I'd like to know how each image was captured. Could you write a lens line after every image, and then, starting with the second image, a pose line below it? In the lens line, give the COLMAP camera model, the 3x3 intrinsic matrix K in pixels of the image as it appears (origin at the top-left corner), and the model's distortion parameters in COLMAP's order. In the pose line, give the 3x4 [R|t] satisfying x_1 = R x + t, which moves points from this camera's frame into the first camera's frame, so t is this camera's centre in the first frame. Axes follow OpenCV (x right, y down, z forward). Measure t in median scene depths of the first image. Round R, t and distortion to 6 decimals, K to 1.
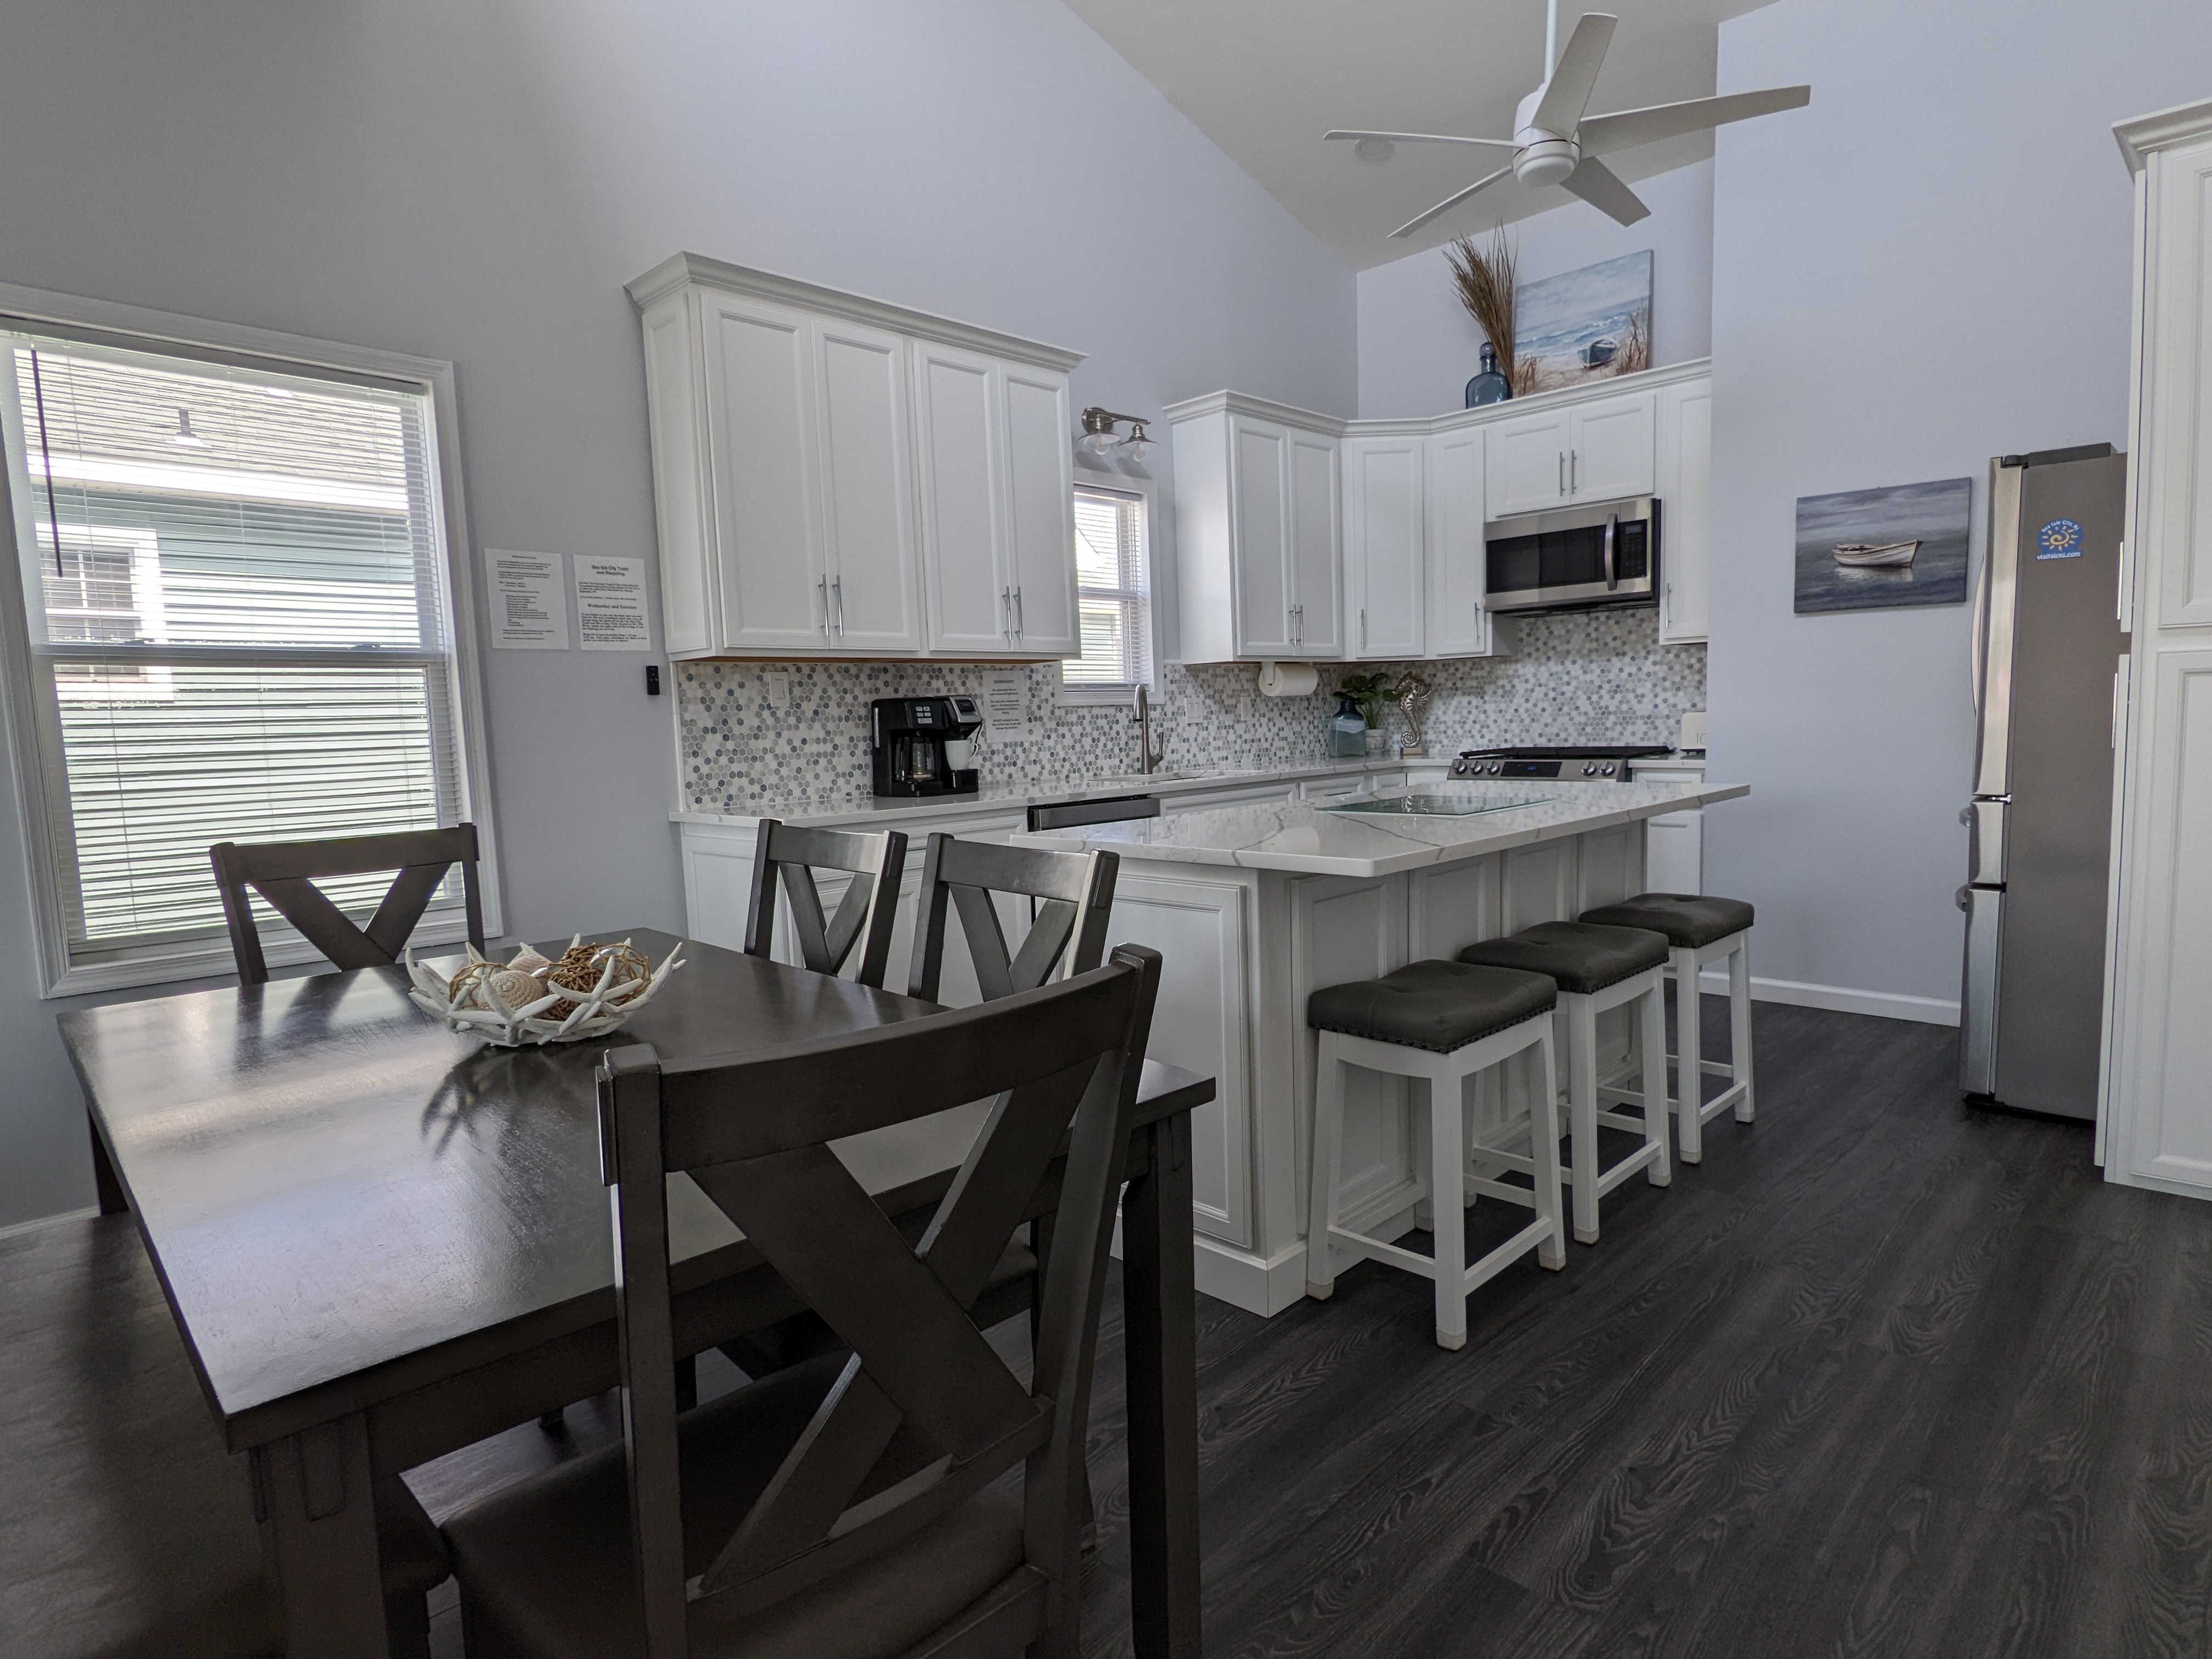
lens RADIAL K [[1218.6, 0, 1097.0], [0, 1218.6, 840.0], [0, 0, 1]] dist [0.008839, -0.009912]
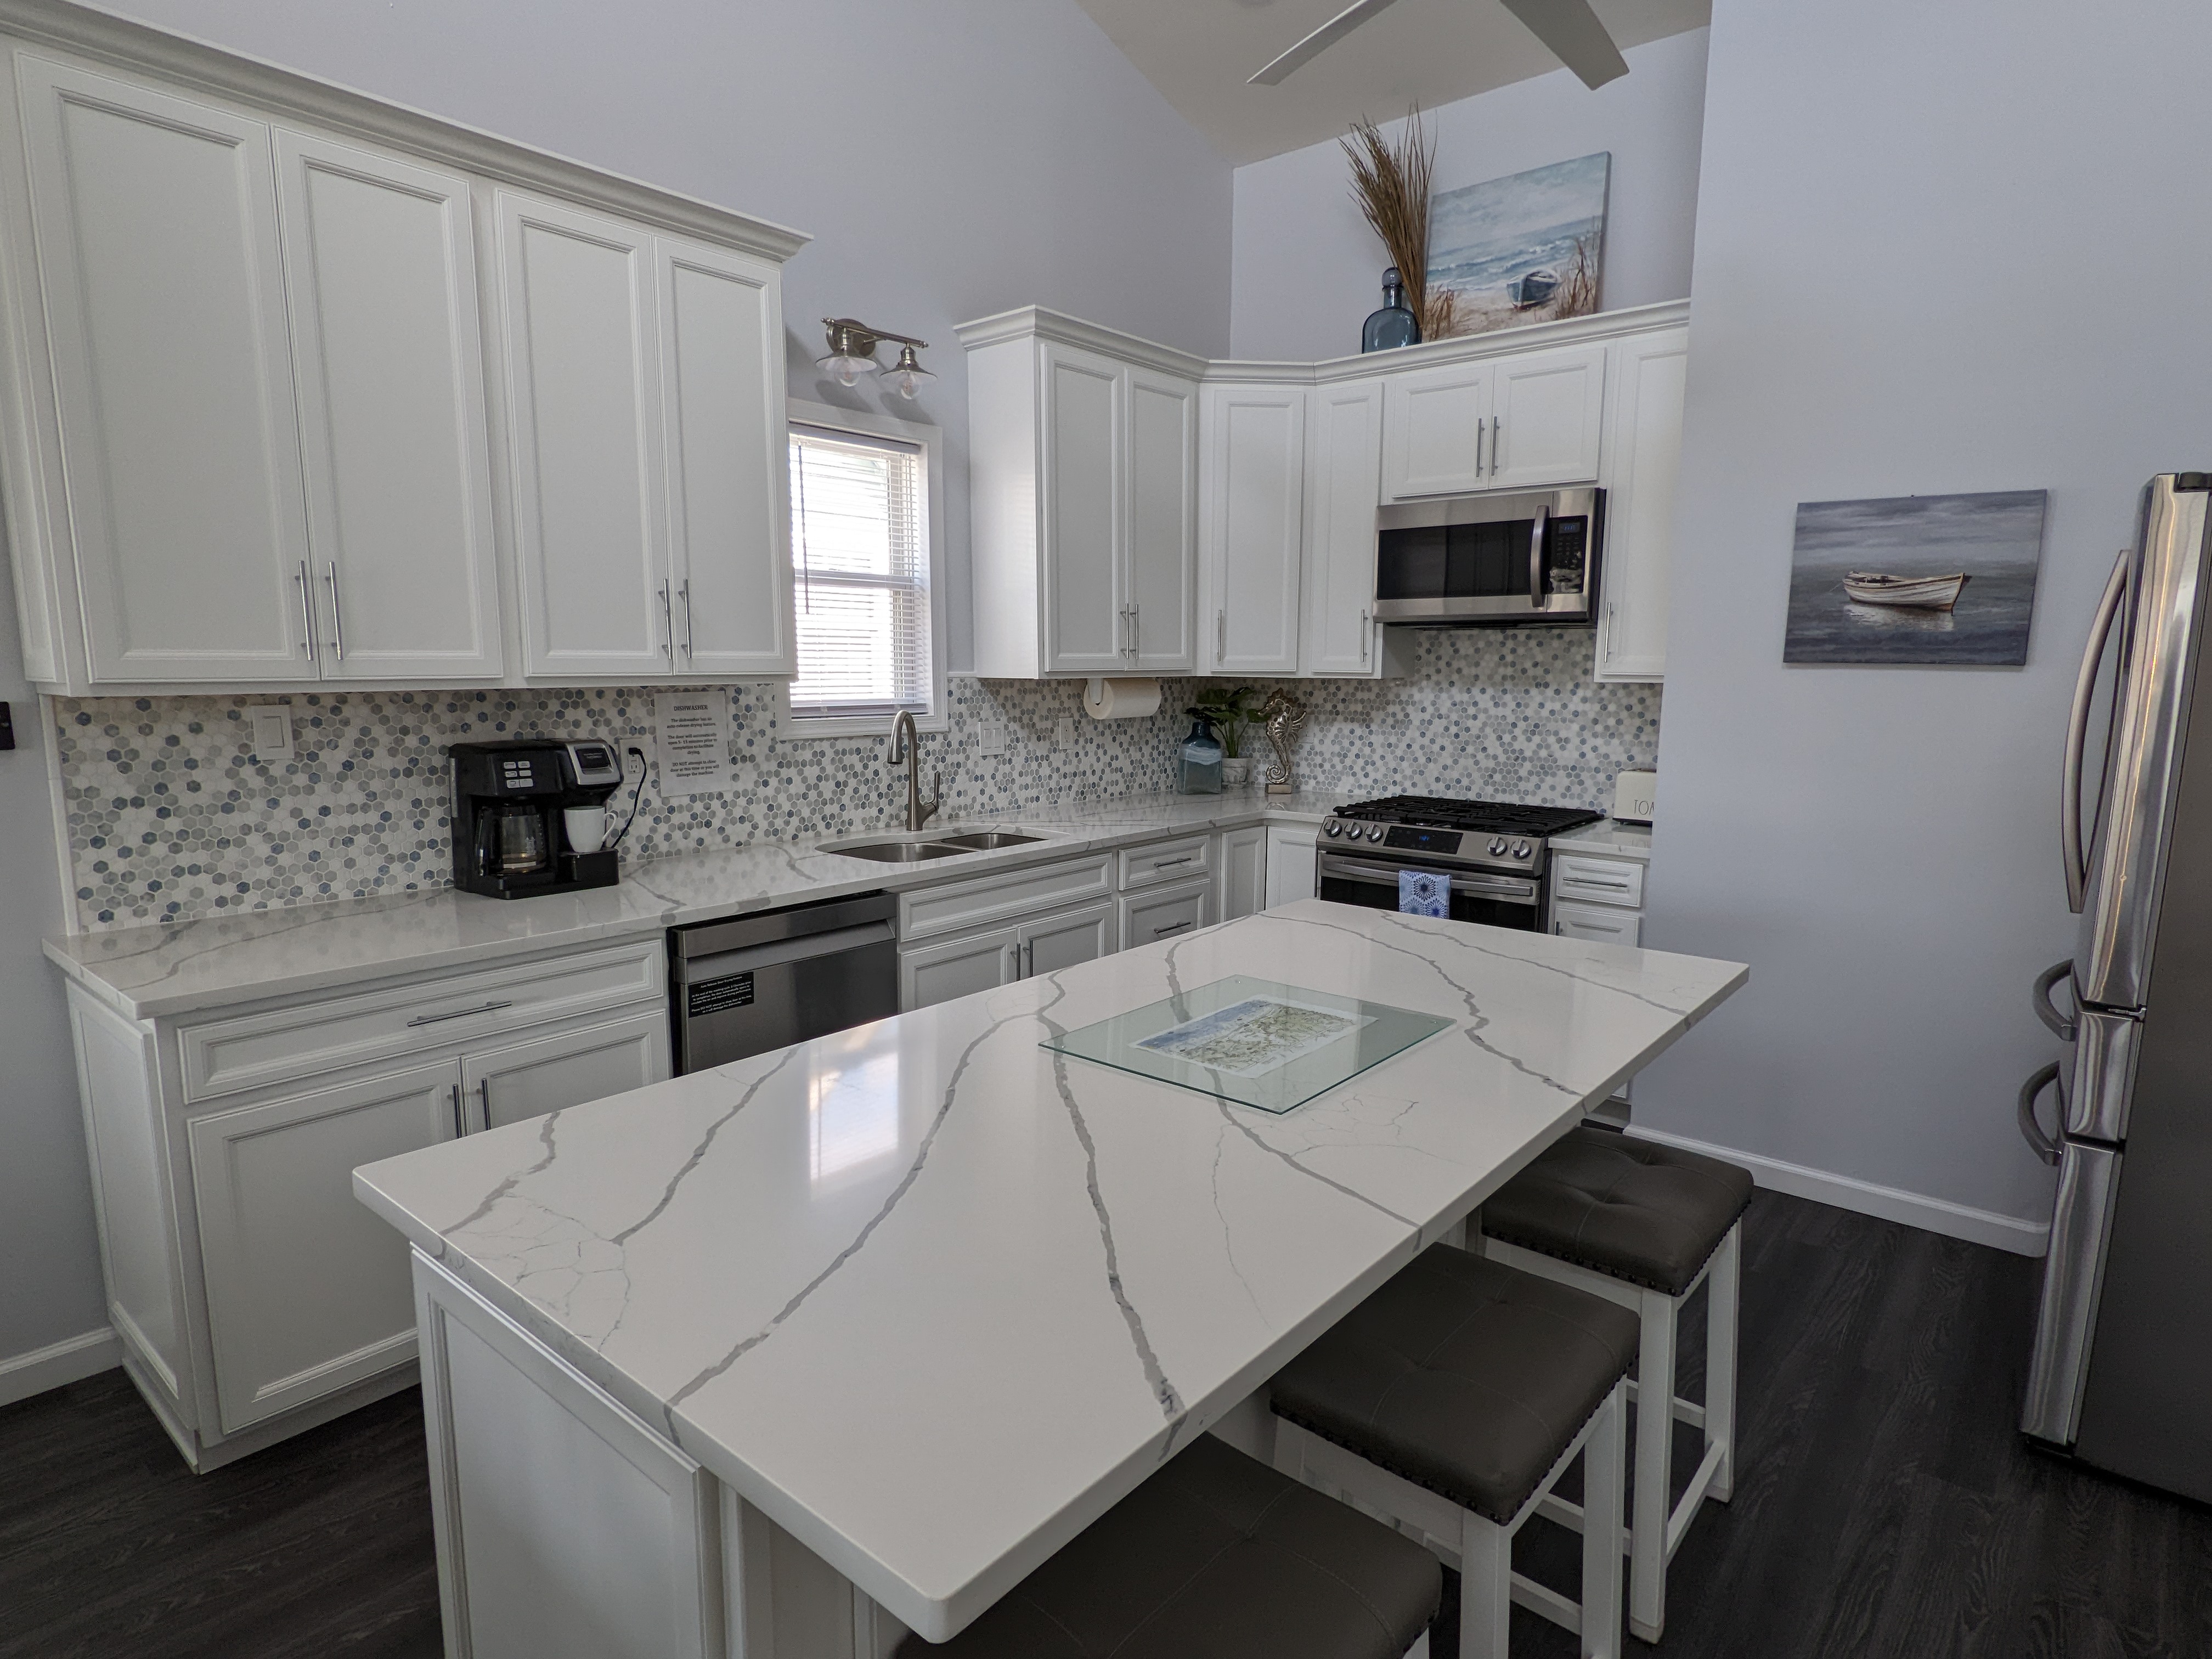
lens RADIAL K [[1218.6, 0, 1095.7], [0, 1218.6, 840.6], [0, 0, 1]] dist [0.008839, -0.009912]
pose [[0.996560, 0.027753, 0.078095, 0.096696], [-0.031451, 0.998421, 0.046534, -0.089466], [-0.076680, -0.048830, 0.995859, 0.267969]]
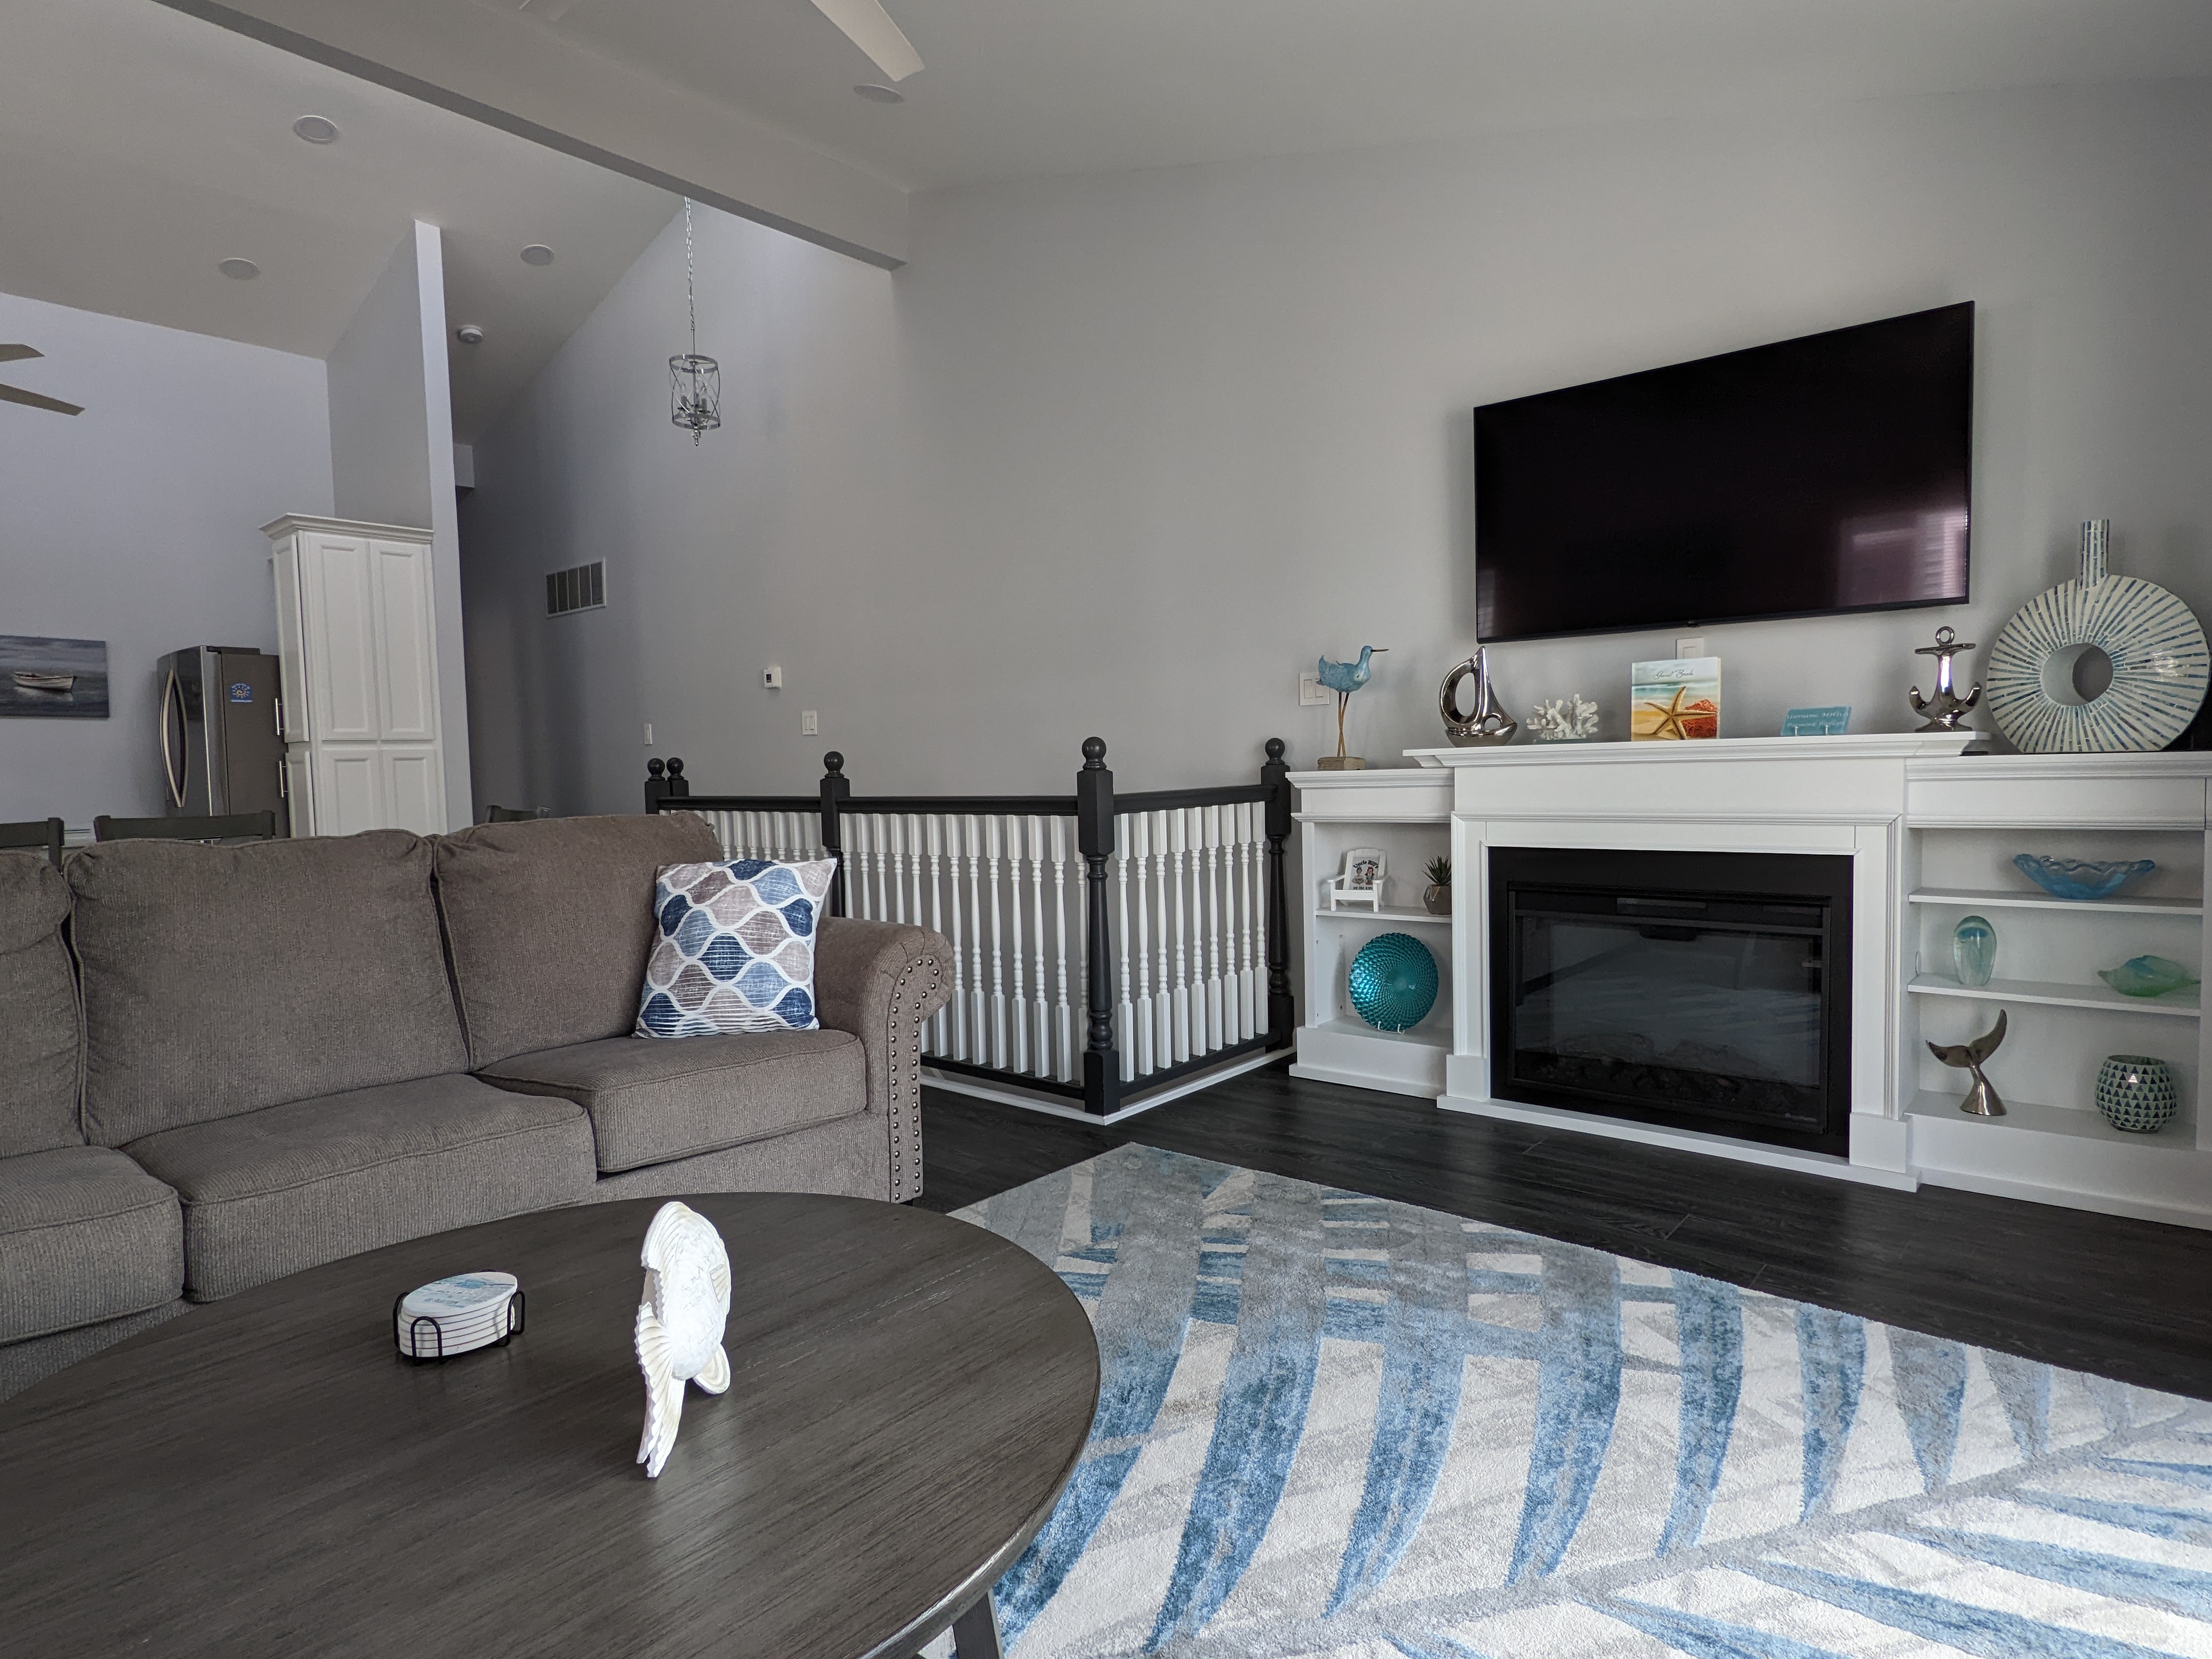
lens RADIAL K [[1218.6, 0, 1103.0], [0, 1218.6, 828.6], [0, 0, 1]] dist [0.008839, -0.009912]
pose [[-0.065366, -0.018752, 0.997685, -0.796533], [0.127338, 0.991492, 0.026978, 0.059269], [-0.989703, 0.128807, -0.062422, -0.140786]]
